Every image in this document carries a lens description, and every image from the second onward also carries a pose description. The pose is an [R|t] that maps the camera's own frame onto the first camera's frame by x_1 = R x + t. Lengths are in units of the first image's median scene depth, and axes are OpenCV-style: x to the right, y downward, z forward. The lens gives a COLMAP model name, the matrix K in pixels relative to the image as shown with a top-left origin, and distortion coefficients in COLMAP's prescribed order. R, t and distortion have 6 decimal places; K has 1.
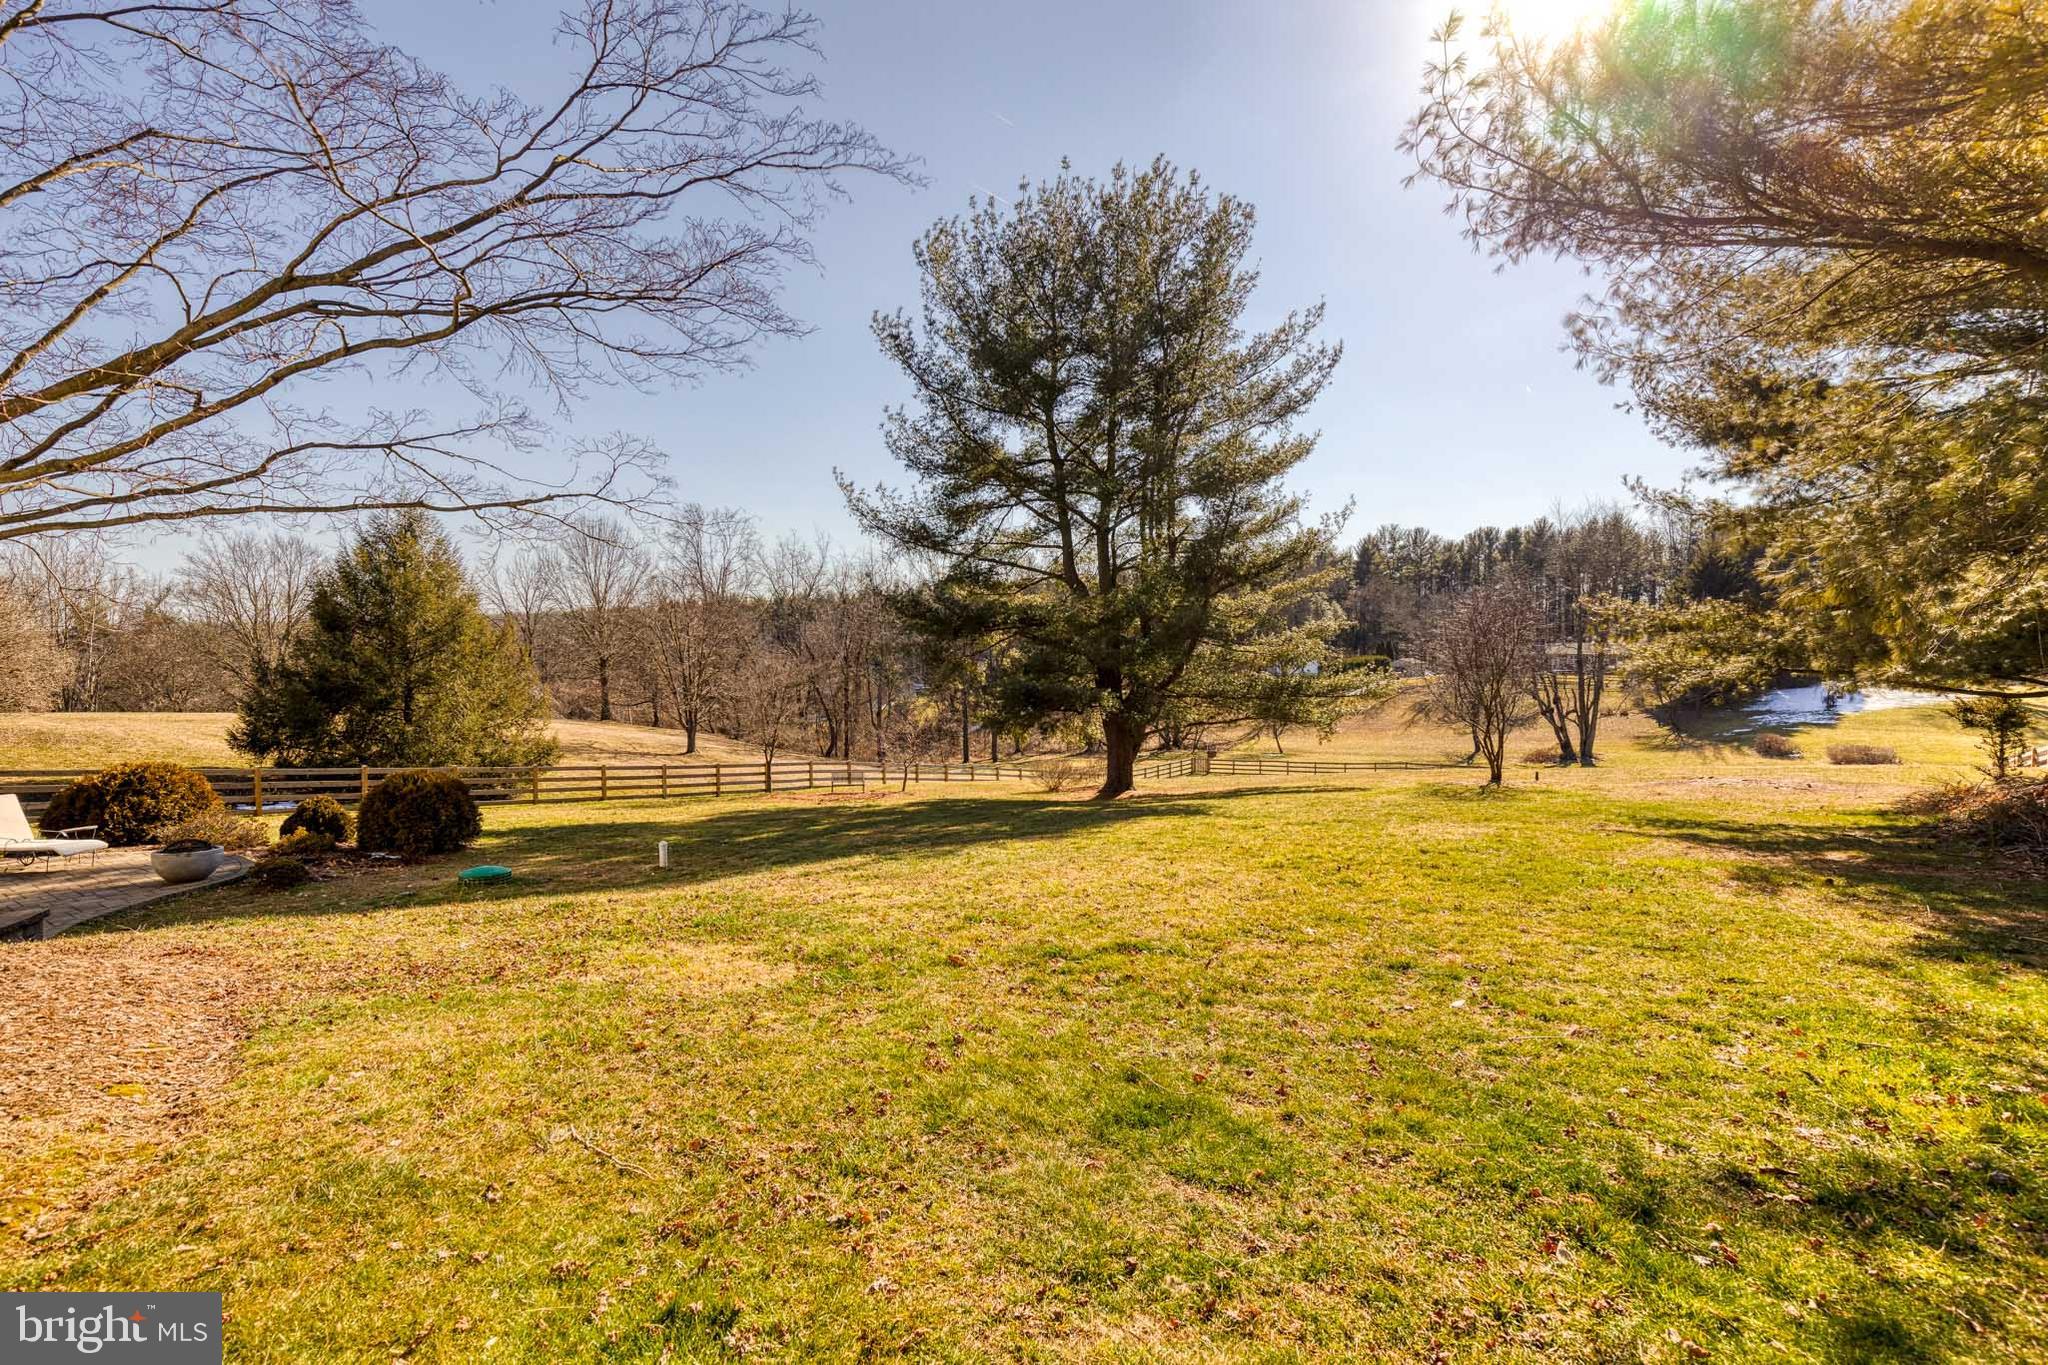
lens RADIAL K [[925.2, 0, 1040.4], [0, 925.2, 684.3], [0, 0, 1]] dist [0.014805, -0.000148]
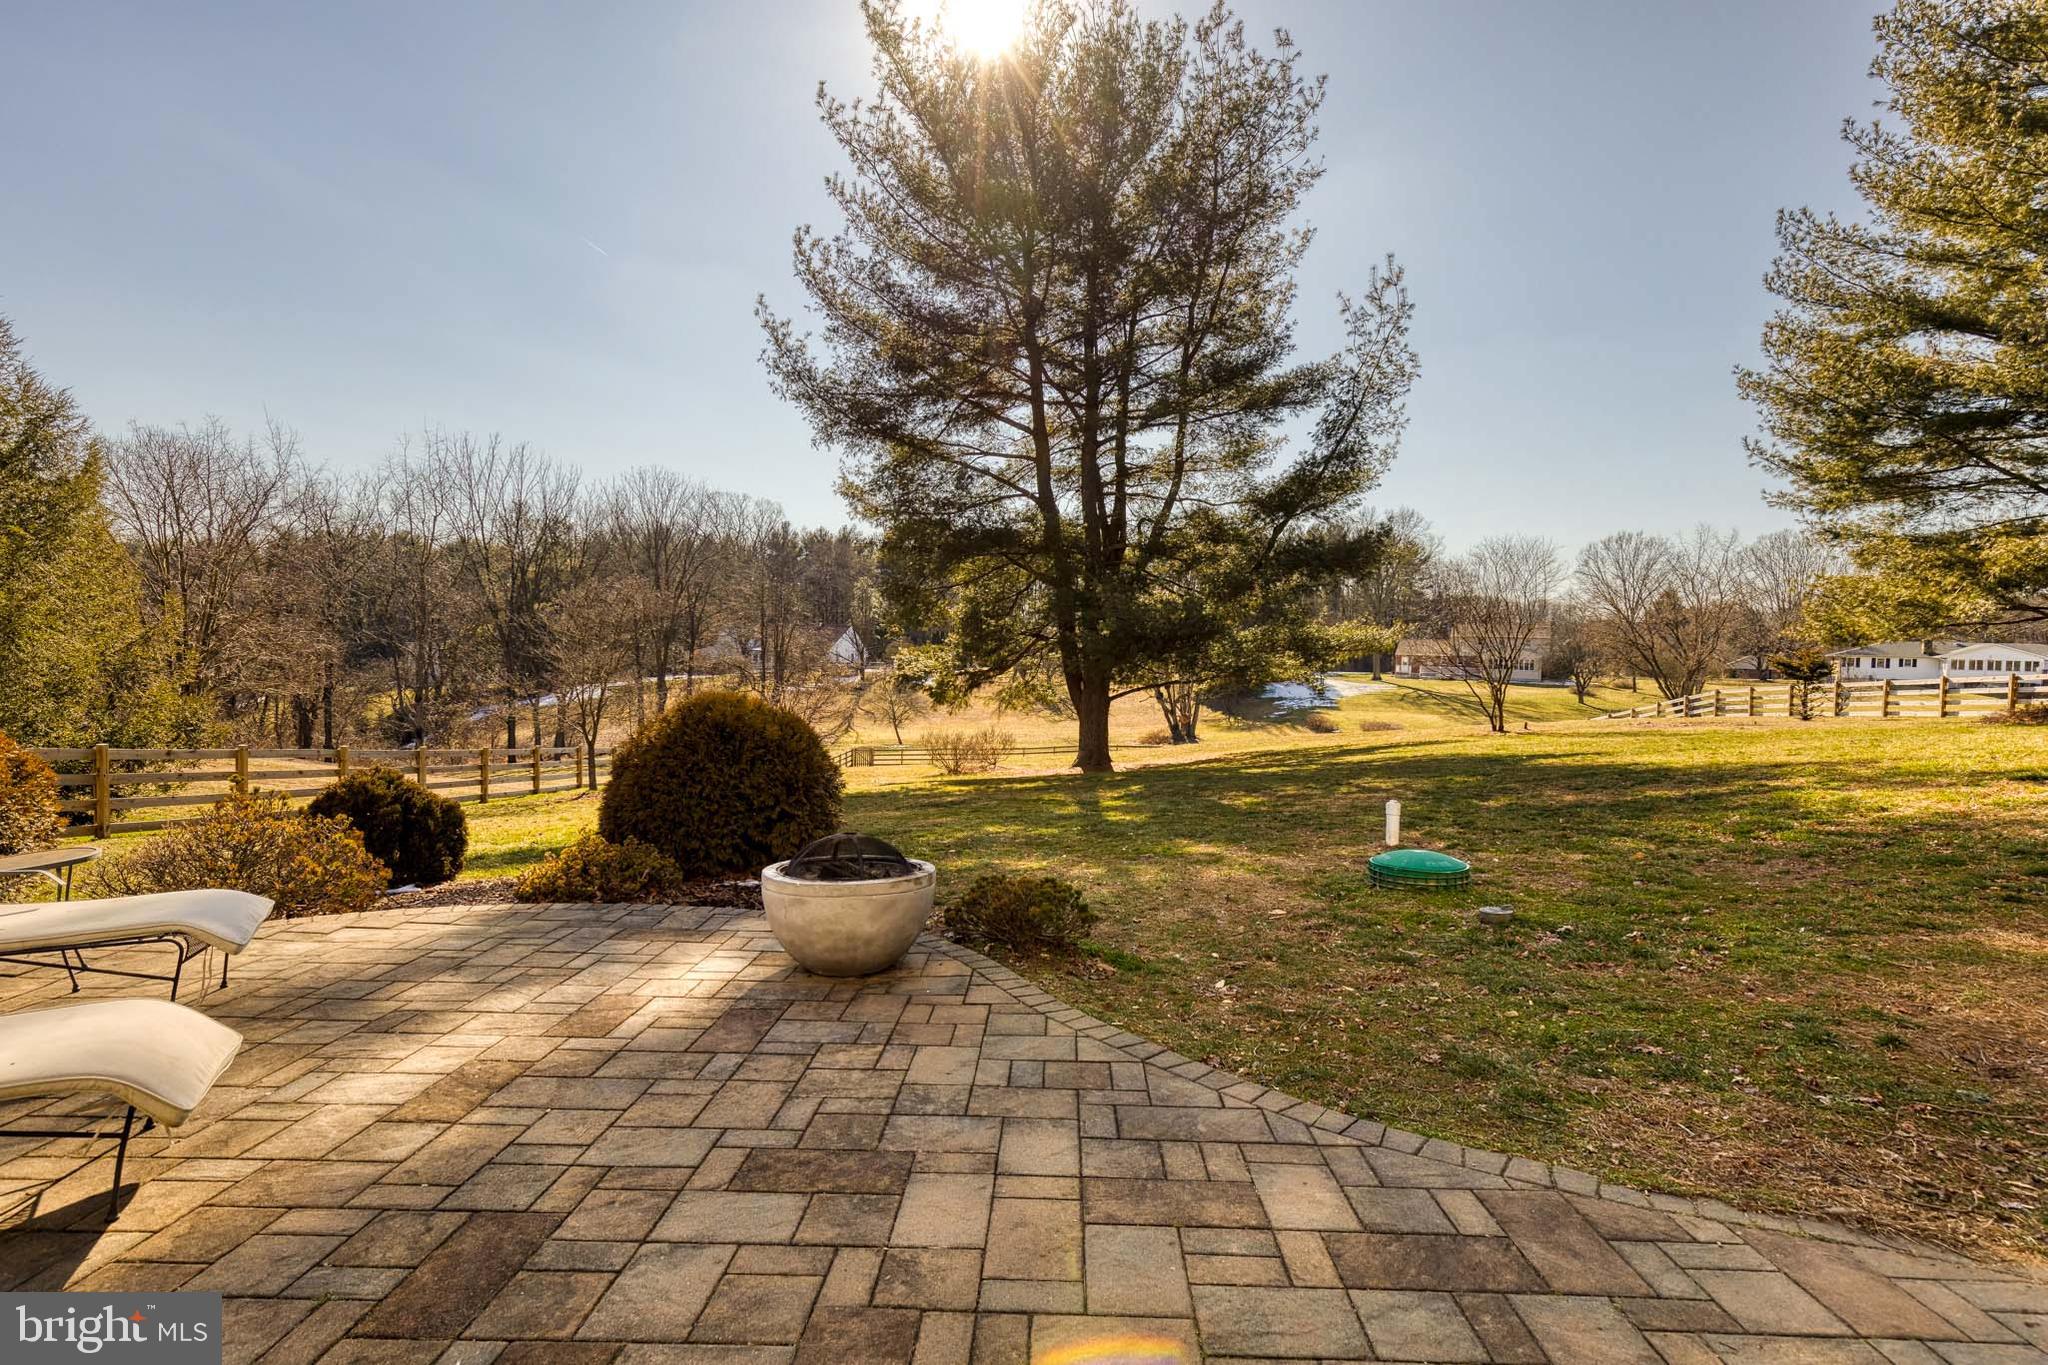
lens RADIAL K [[1006.3, 0, 1041.7], [0, 1006.3, 686.1], [0, 0, 1]] dist [0.014219, -0.006802]
pose [[0.844746, 0.005555, 0.535139, -0.414022], [-0.006919, 0.999976, 0.000542, 0.043770], [-0.535123, -0.004160, 0.844764, 0.260123]]
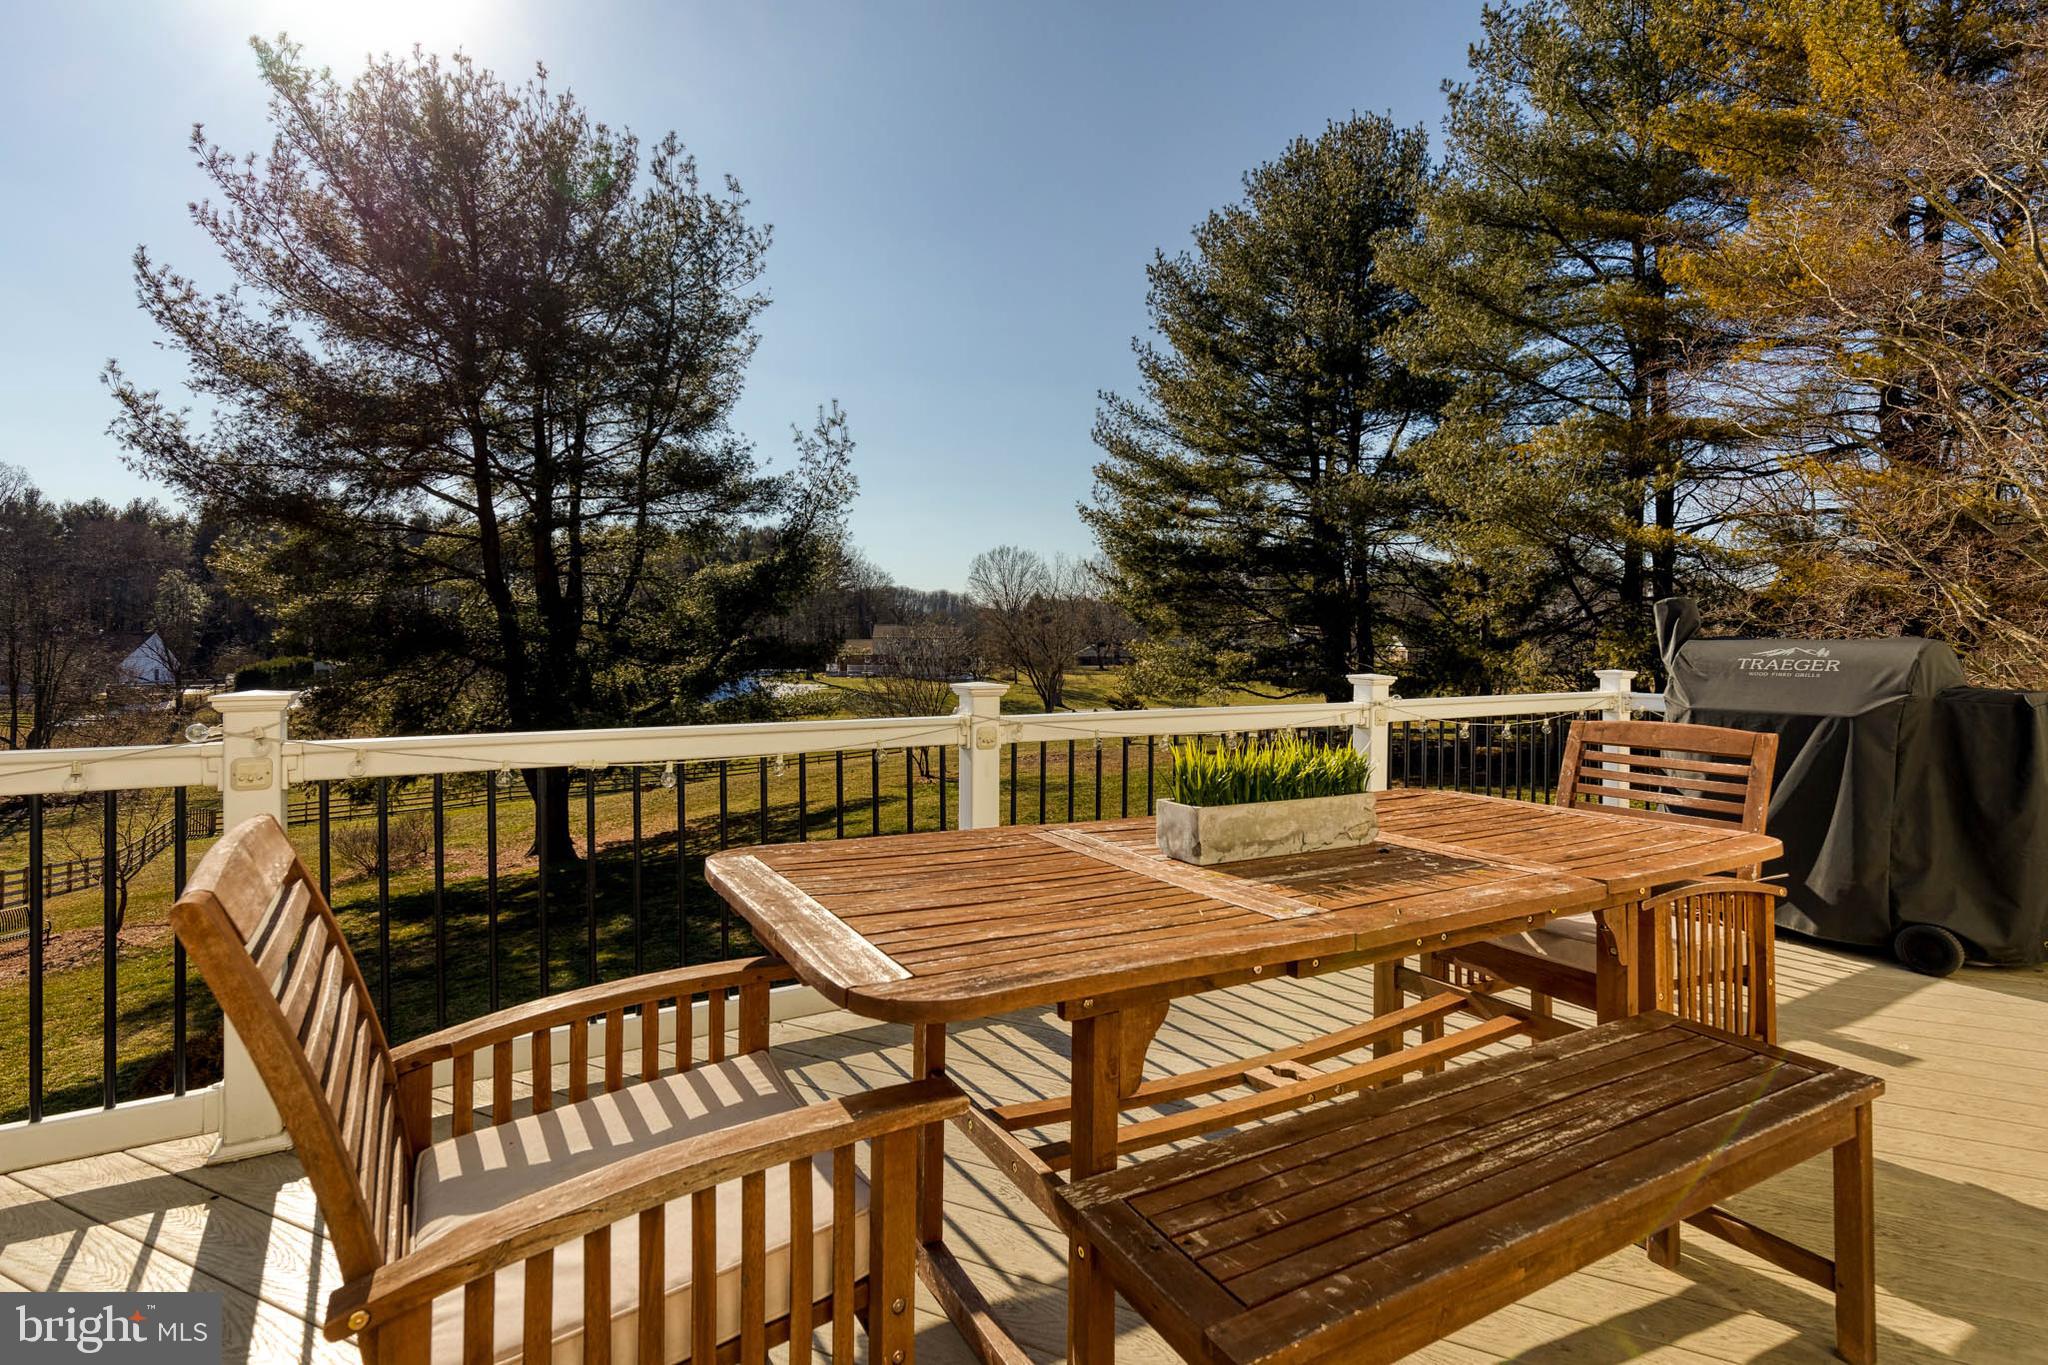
lens RADIAL K [[981.6, 0, 1031.7], [0, 981.6, 636.0], [0, 0, 1]] dist [0.004441, 0.001561]
pose [[0.441970, 0.011721, 0.896953, -0.479669], [0.028634, 0.999221, -0.027167, -0.034045], [-0.896573, 0.037690, 0.441290, 0.233768]]
